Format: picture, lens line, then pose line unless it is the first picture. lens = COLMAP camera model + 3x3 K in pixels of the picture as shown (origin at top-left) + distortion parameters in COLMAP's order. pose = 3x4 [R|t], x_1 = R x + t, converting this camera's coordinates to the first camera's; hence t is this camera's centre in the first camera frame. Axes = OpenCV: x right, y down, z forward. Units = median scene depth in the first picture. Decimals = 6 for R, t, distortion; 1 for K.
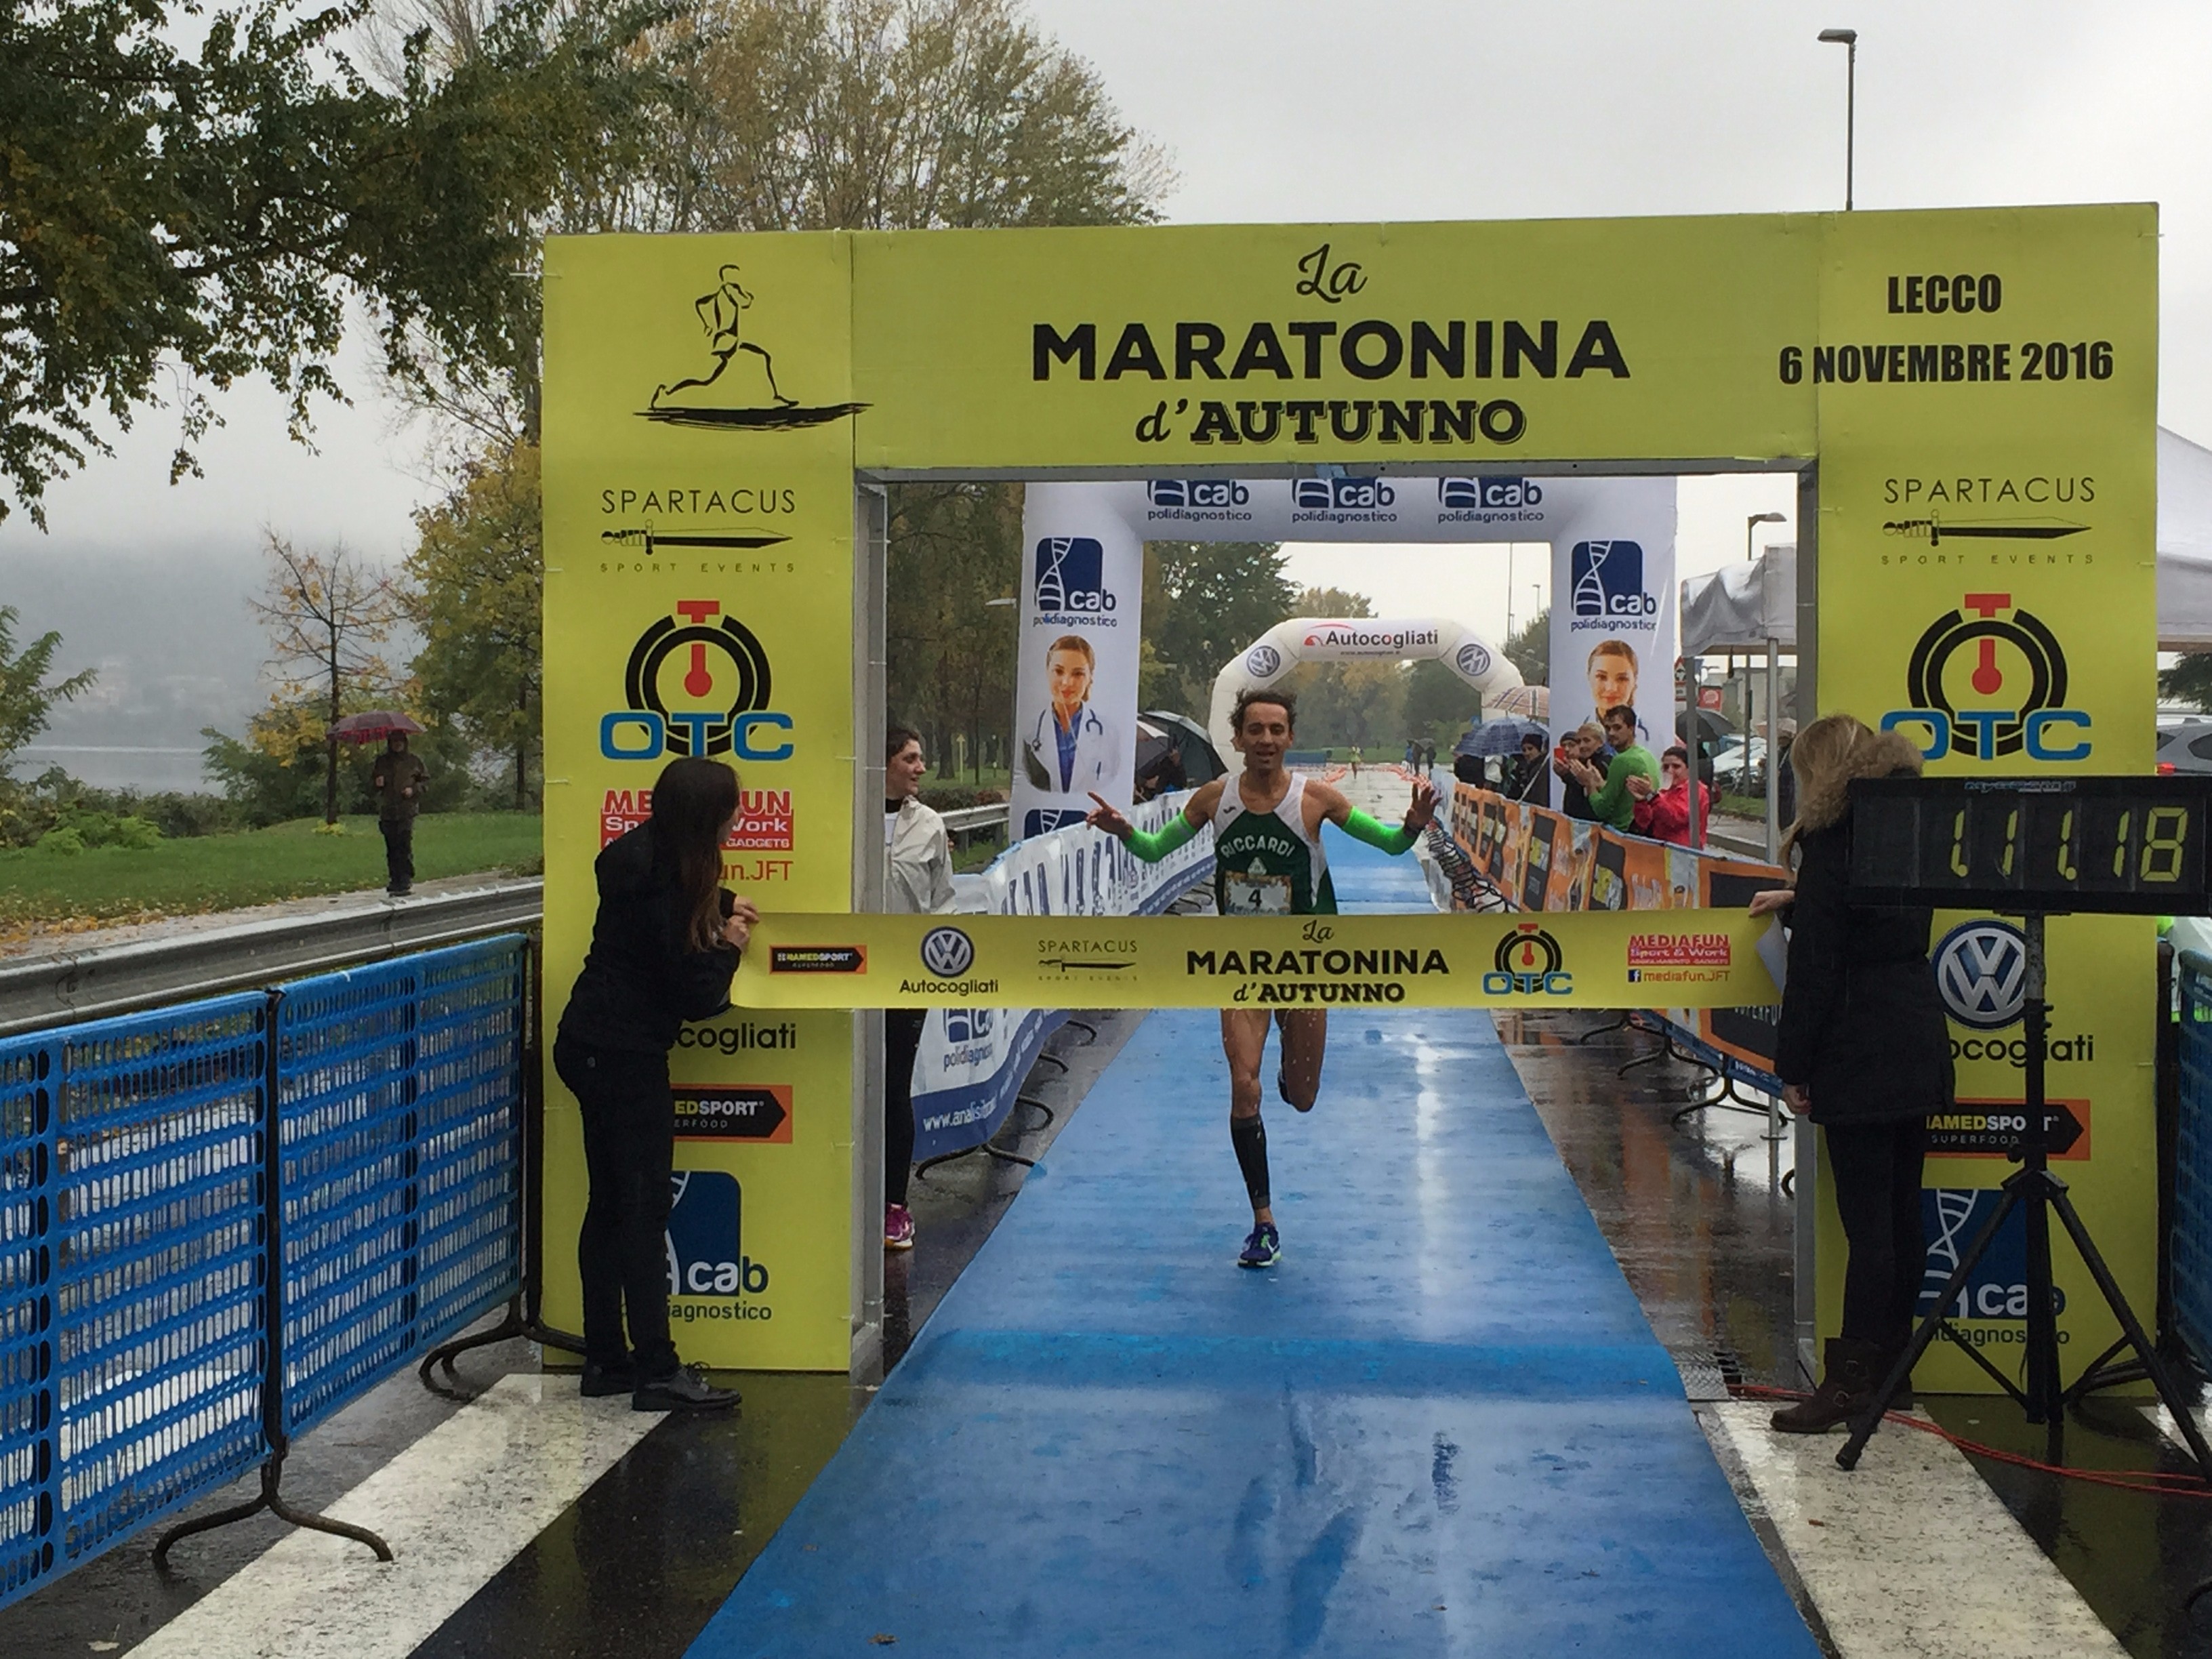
lens RADIAL K [[3337.7, 0, 1108.4], [0, 3337.7, 801.9], [0, 0, 1]] dist [0.008335, 0.174867]
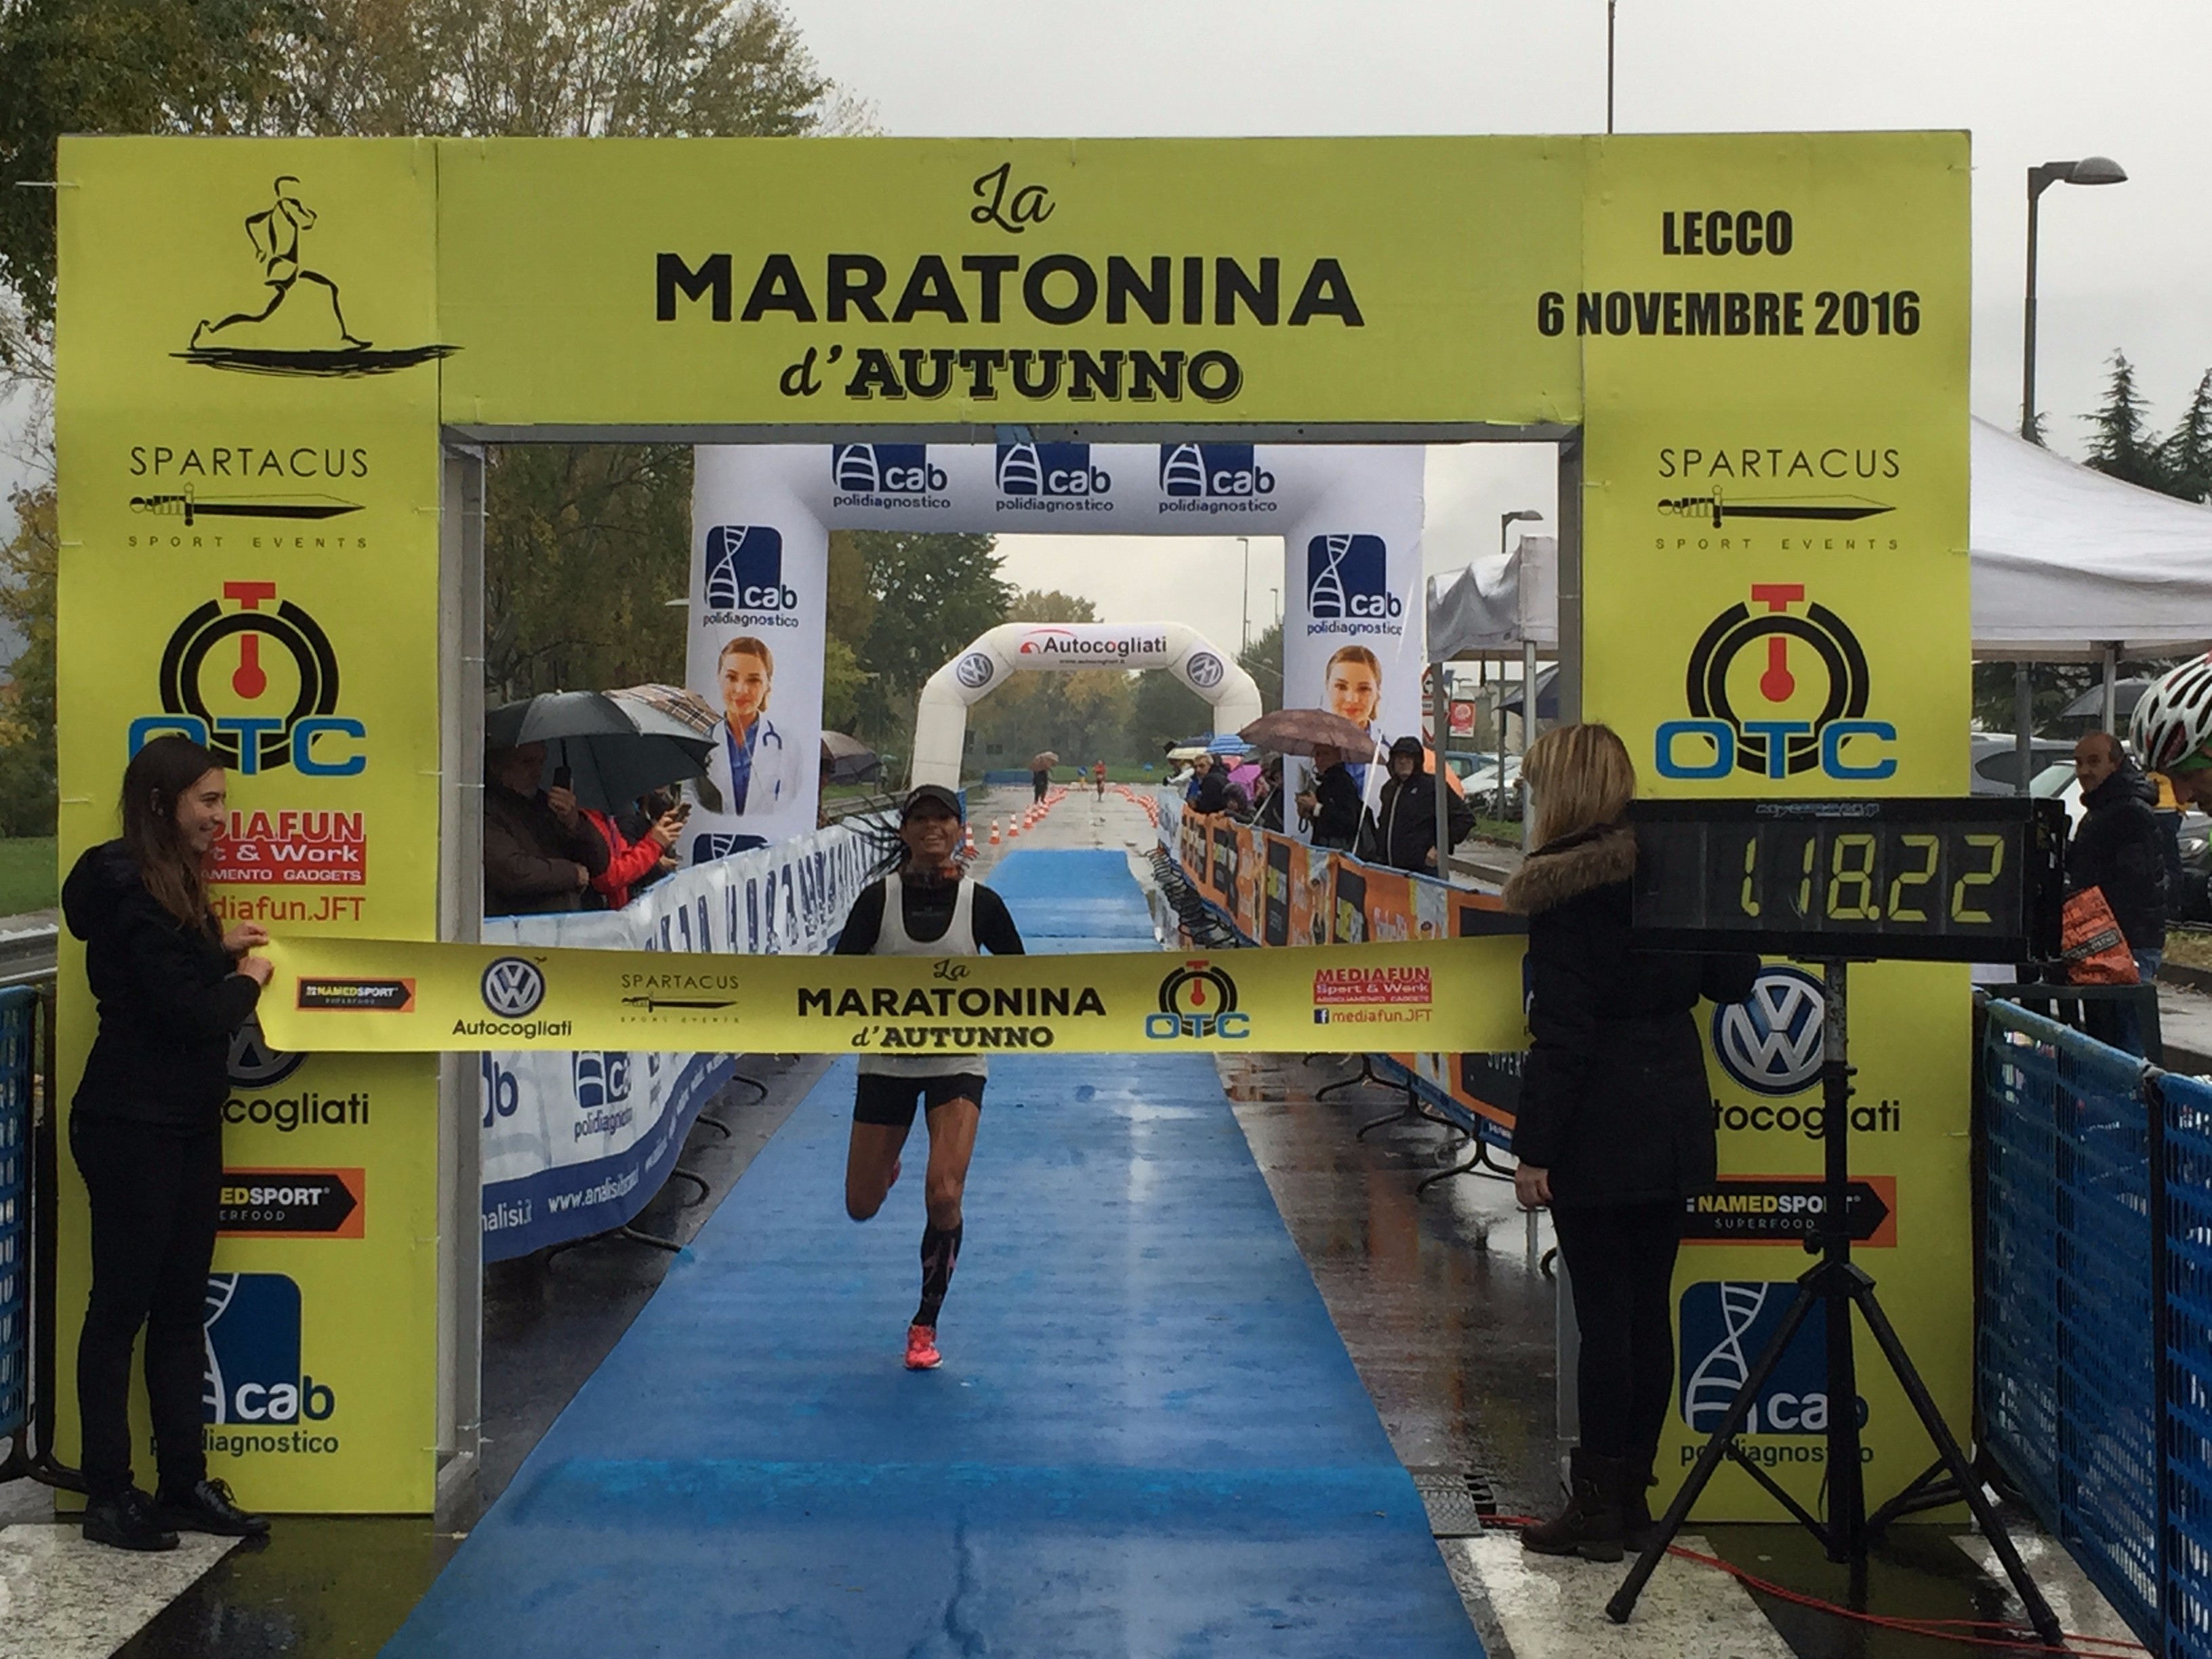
lens RADIAL K [[3147.6, 0, 1204.0], [0, 3147.6, 719.6], [0, 0, 1]] dist [0.013865, 0.031538]
pose [[0.995547, 0.004683, 0.094147, 0.034470], [-0.001581, 0.999454, -0.032993, -0.000776], [-0.094250, 0.032697, 0.995011, 0.178410]]
